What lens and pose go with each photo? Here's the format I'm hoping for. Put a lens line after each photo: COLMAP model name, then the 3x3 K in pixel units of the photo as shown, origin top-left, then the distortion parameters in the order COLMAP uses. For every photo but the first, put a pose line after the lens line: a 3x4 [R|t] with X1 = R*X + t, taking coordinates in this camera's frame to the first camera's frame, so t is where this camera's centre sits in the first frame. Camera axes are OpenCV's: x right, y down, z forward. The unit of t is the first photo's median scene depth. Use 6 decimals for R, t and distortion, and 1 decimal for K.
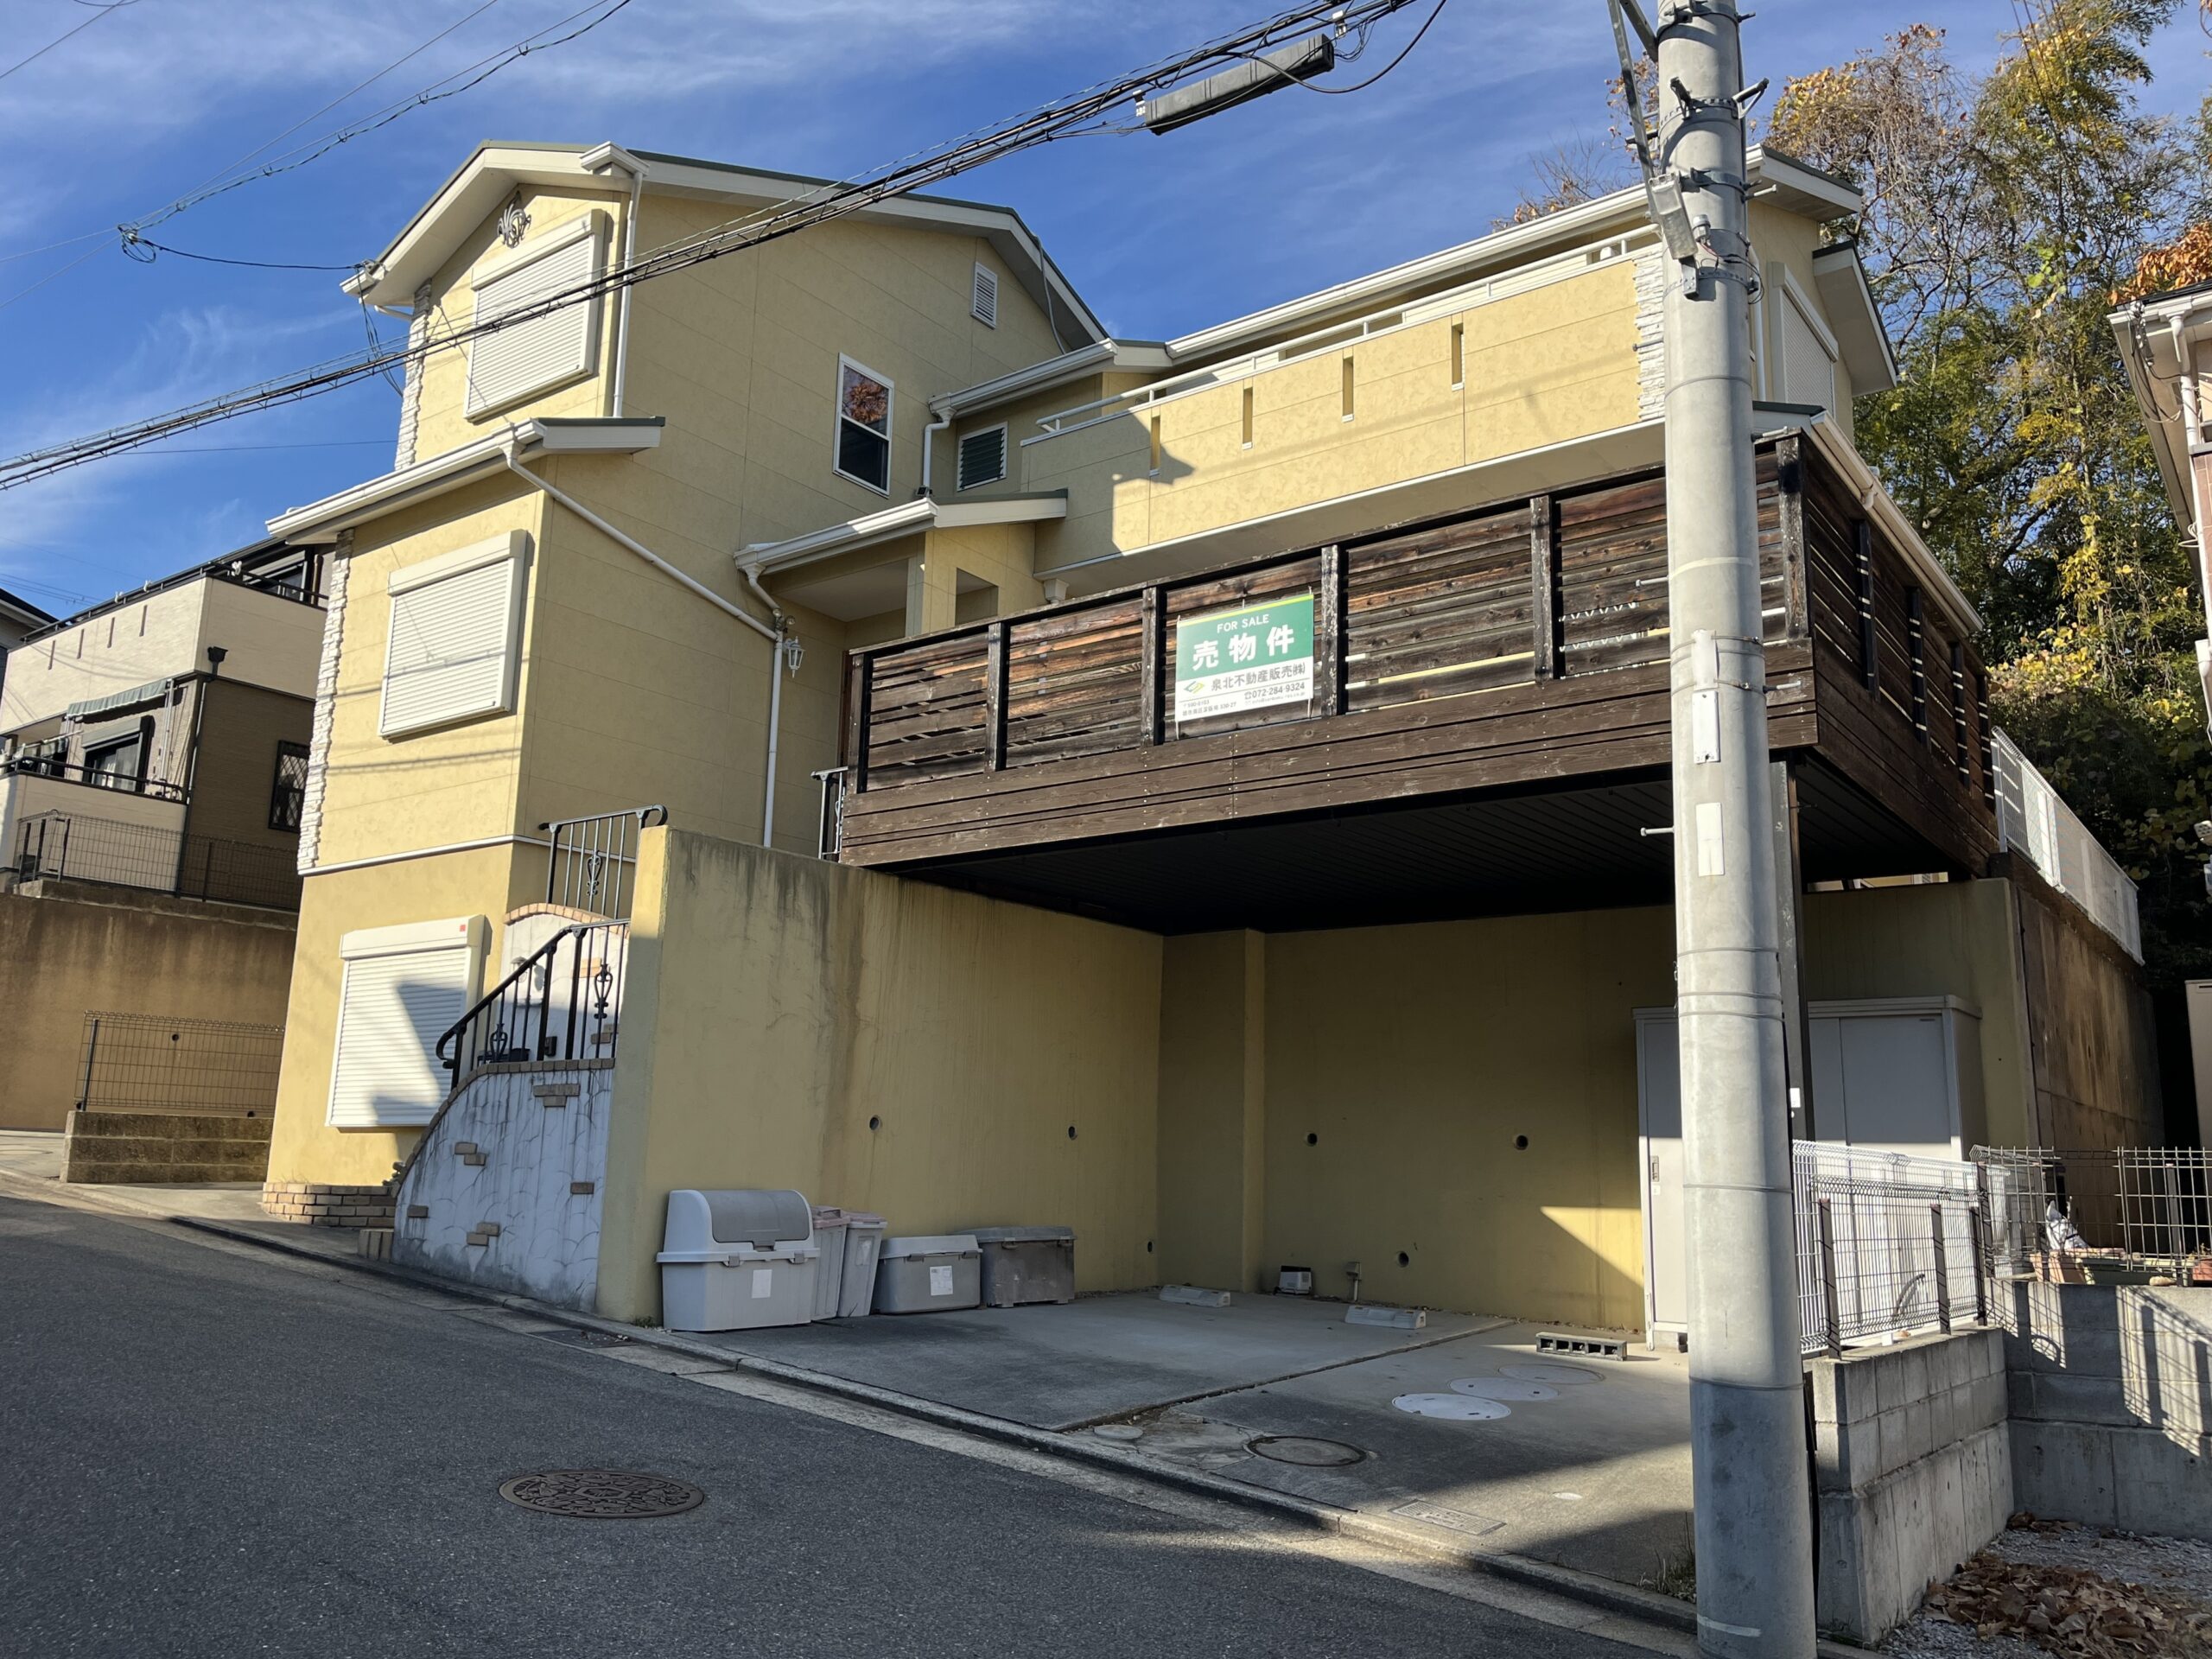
lens RADIAL K [[1707.7, 0, 1100.4], [0, 1707.7, 839.8], [0, 0, 1]] dist [0.060456, -0.069256]
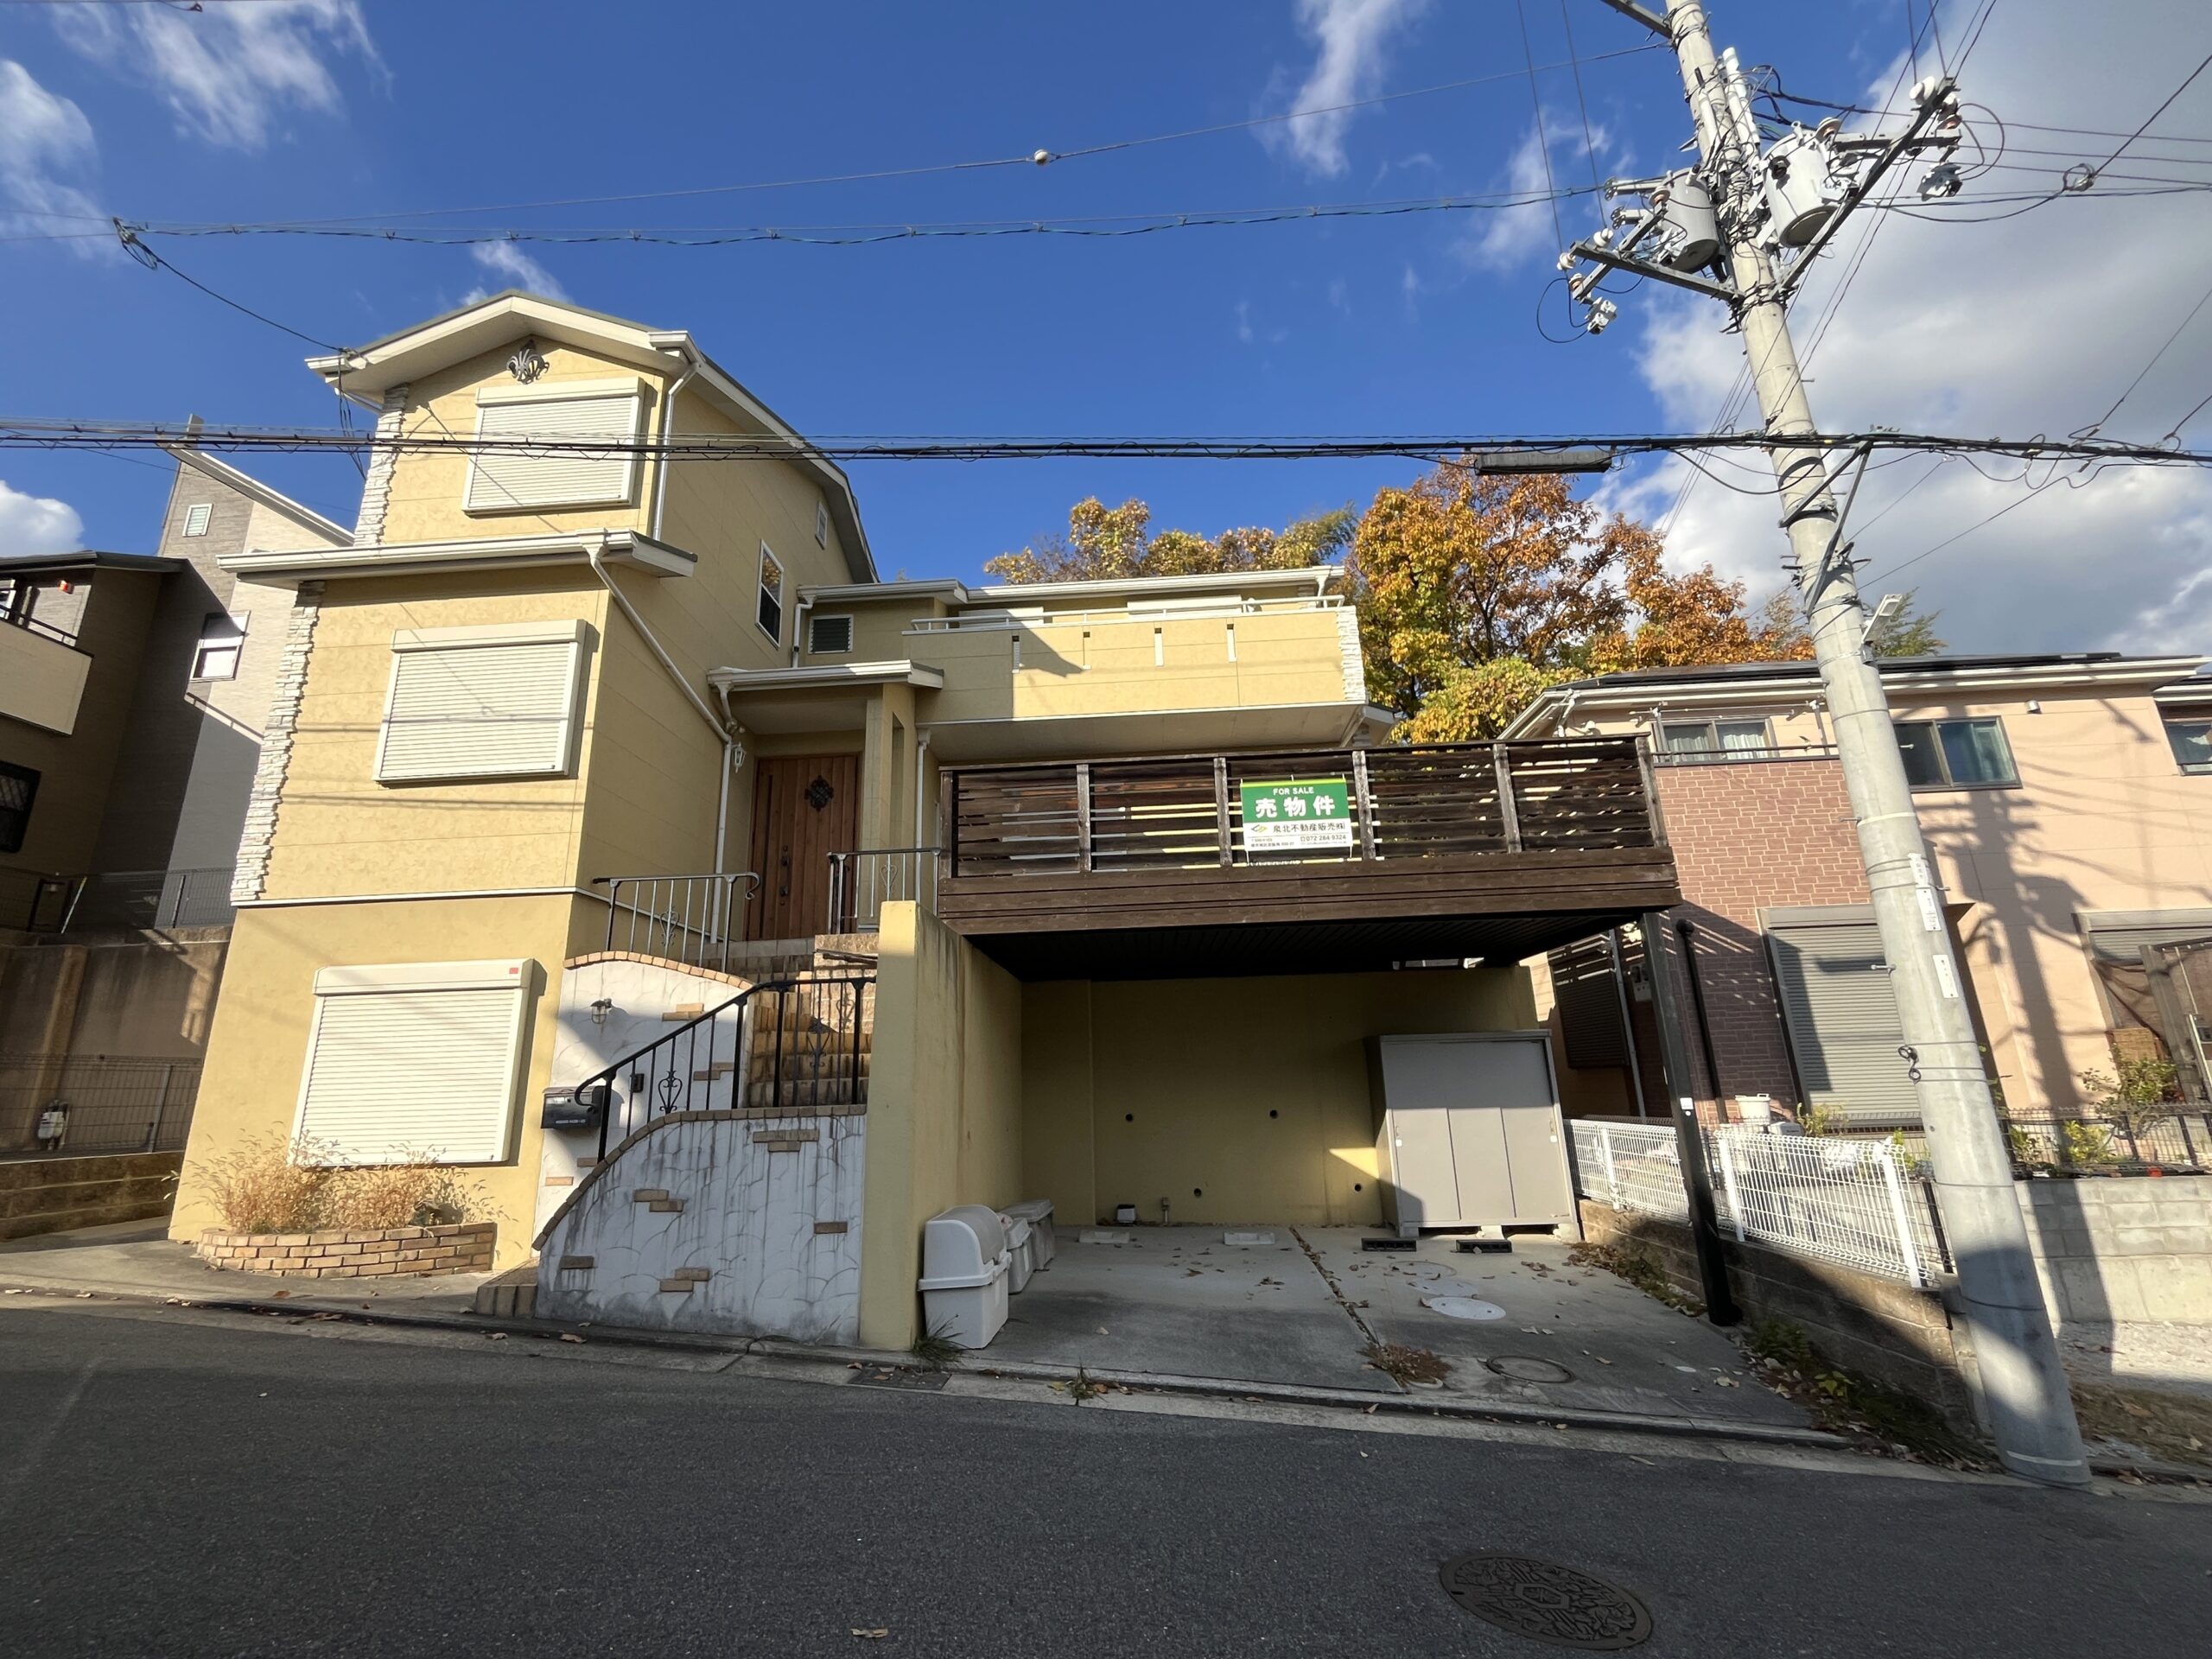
lens RADIAL K [[943.7, 0, 1099.7], [0, 943.7, 832.1], [0, 0, 1]] dist [-0.003327, -0.000698]
pose [[0.831610, 0.097732, 0.546692, -0.401877], [-0.059157, 0.994382, -0.087777, -0.004634], [-0.552200, 0.040656, 0.832720, 0.308679]]
